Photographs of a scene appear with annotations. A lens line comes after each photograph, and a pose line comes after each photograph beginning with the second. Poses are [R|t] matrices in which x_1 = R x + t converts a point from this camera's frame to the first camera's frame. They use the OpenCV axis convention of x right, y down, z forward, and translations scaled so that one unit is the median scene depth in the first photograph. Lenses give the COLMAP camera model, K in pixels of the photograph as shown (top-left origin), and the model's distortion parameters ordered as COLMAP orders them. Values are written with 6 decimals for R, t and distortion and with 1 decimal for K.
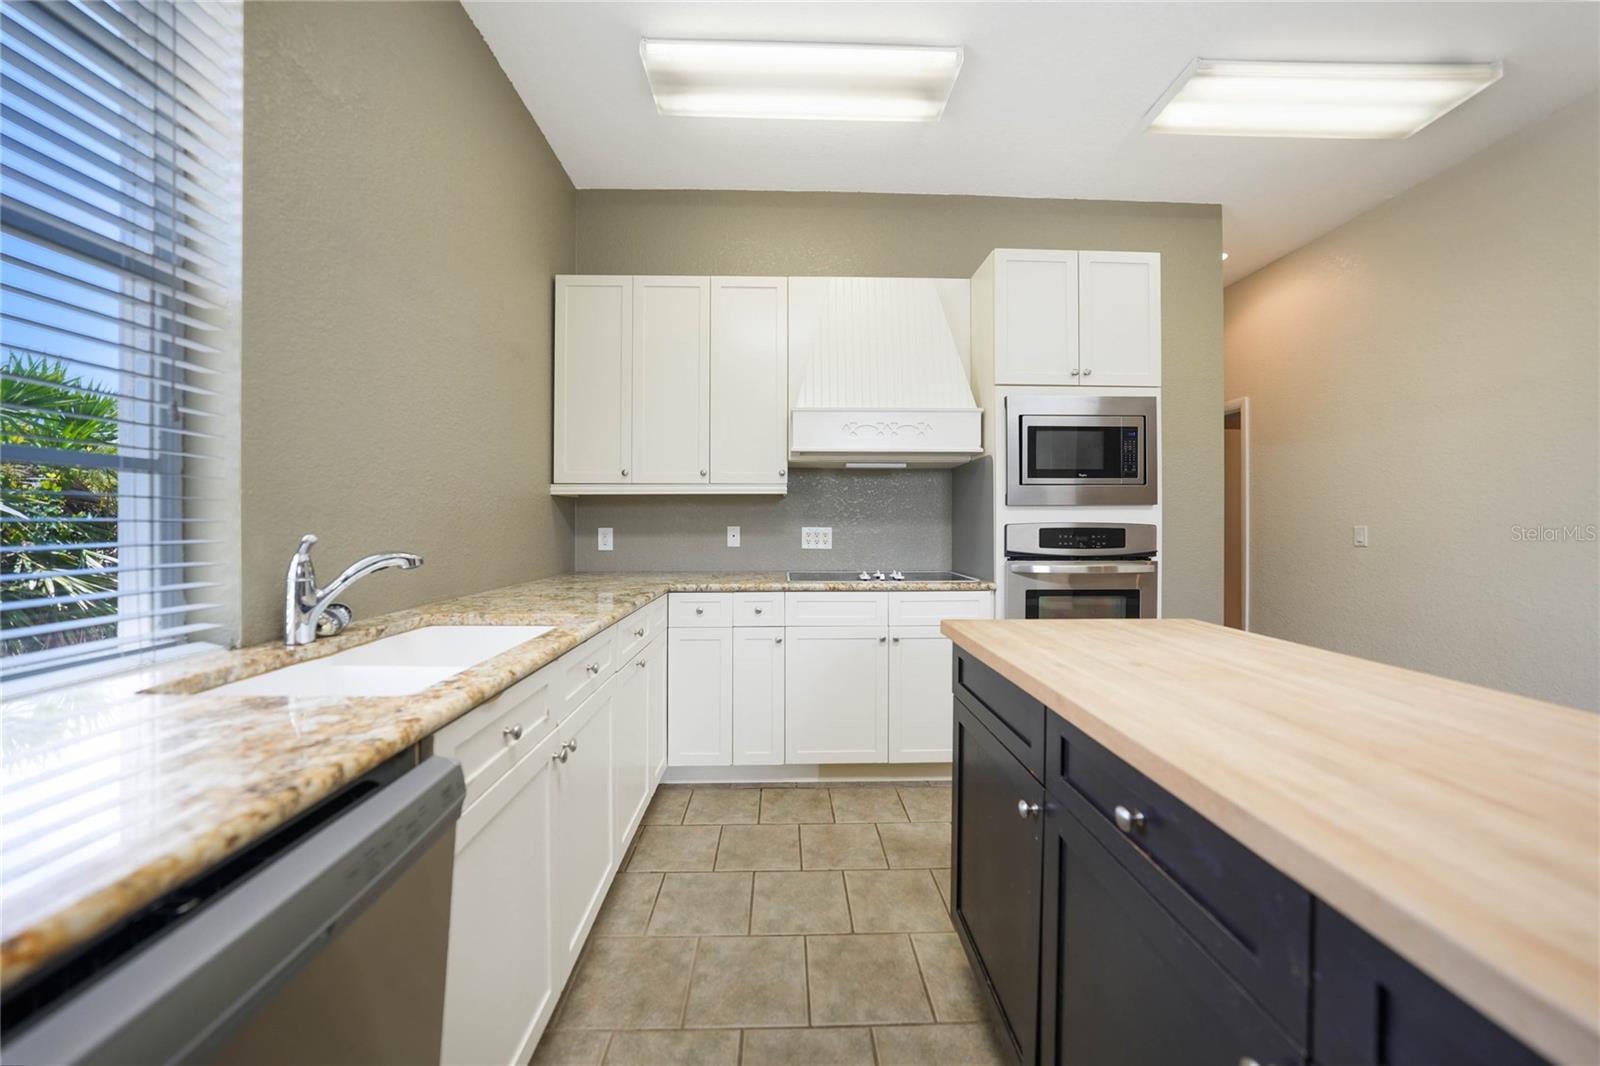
lens RADIAL K [[557.1, 0, 792.7], [0, 557.1, 517.6], [0, 0, 1]] dist [-0.027219, 0.006018]
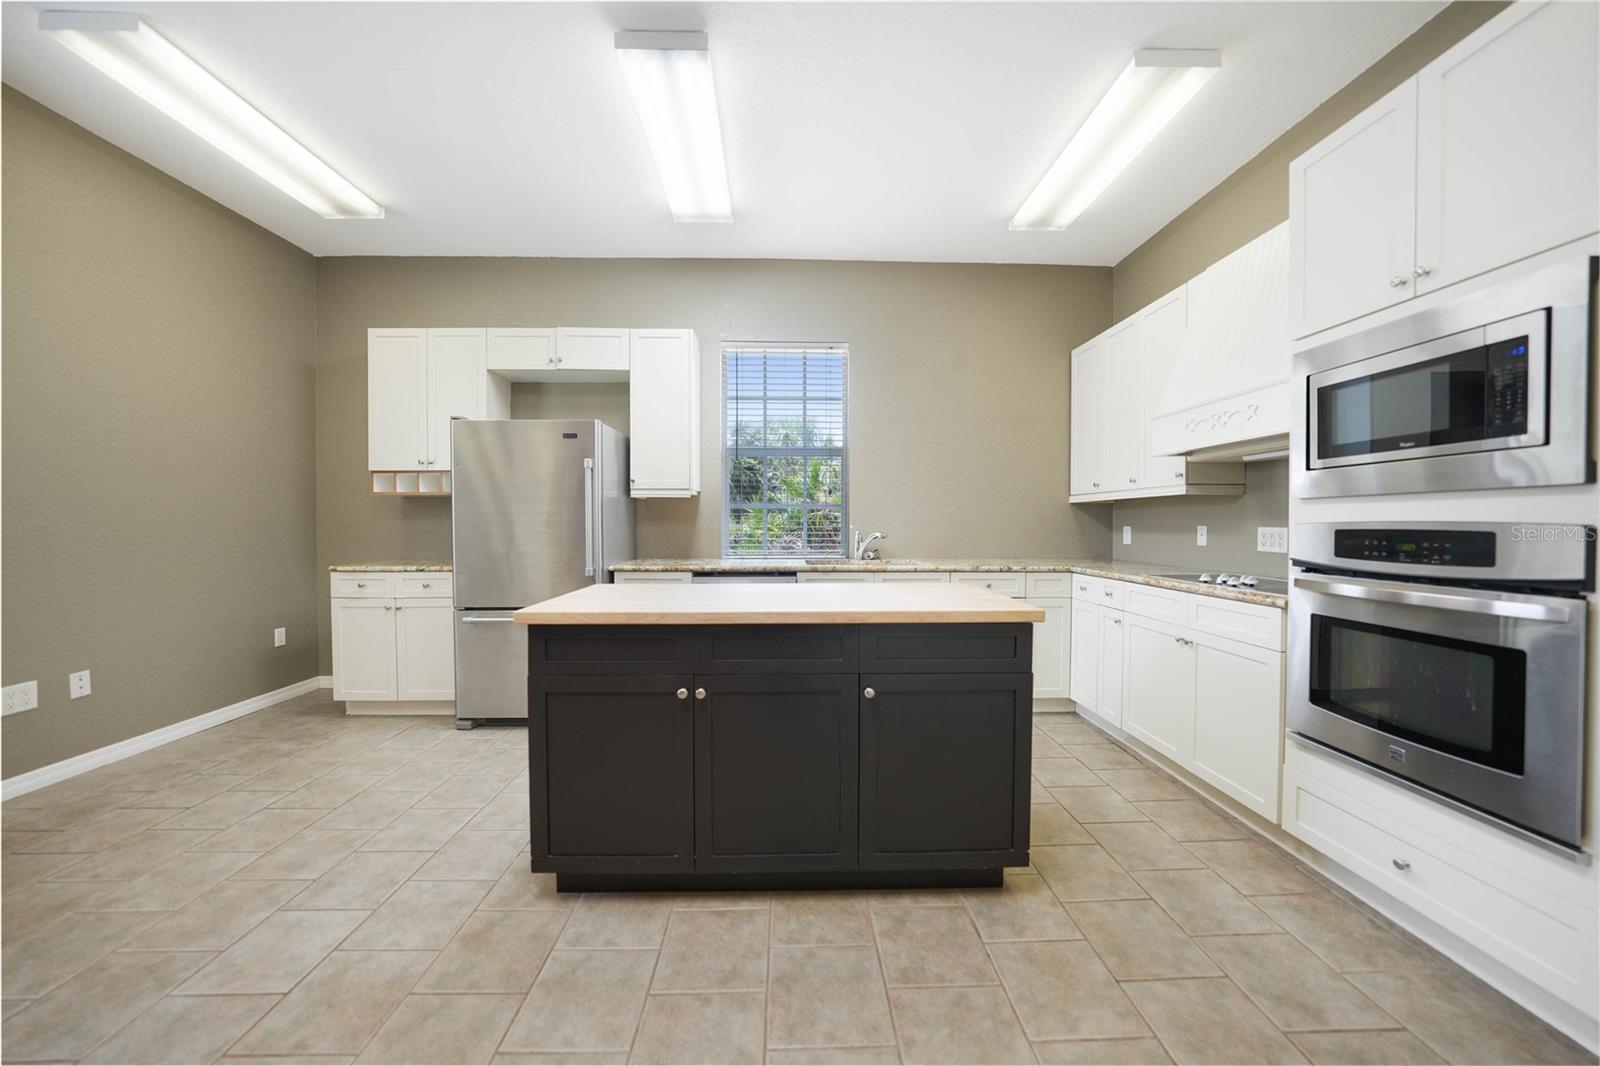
lens RADIAL K [[557.1, 0, 792.7], [0, 557.1, 517.6], [0, 0, 1]] dist [-0.027219, 0.006018]
pose [[-0.014030, -0.009012, -0.999861, 1.141322], [0.004374, 0.999949, -0.009074, 0.007675], [0.999892, -0.004501, -0.013990, 0.320949]]
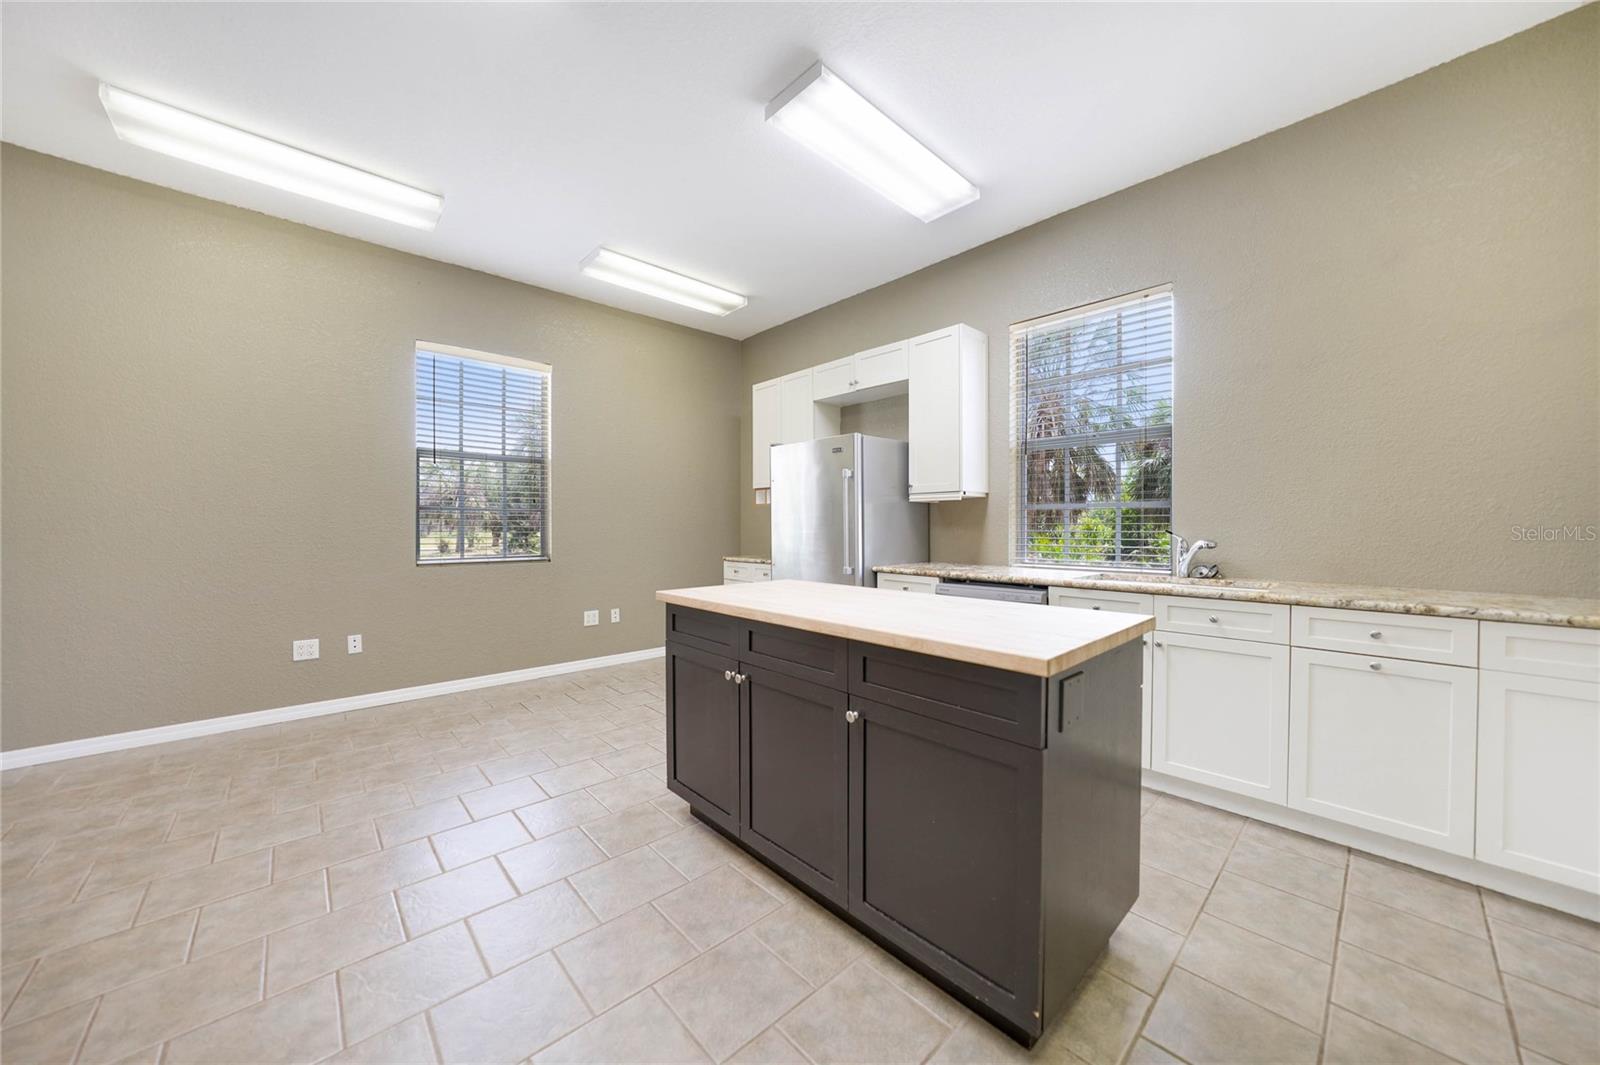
lens RADIAL K [[557.1, 0, 792.7], [0, 557.1, 517.1], [0, 0, 1]] dist [-0.027219, 0.006018]
pose [[-0.759195, -0.010863, -0.650773, 0.901478], [0.003360, 0.999782, -0.020608, 0.010836], [0.650855, -0.017832, -0.758993, 0.833681]]
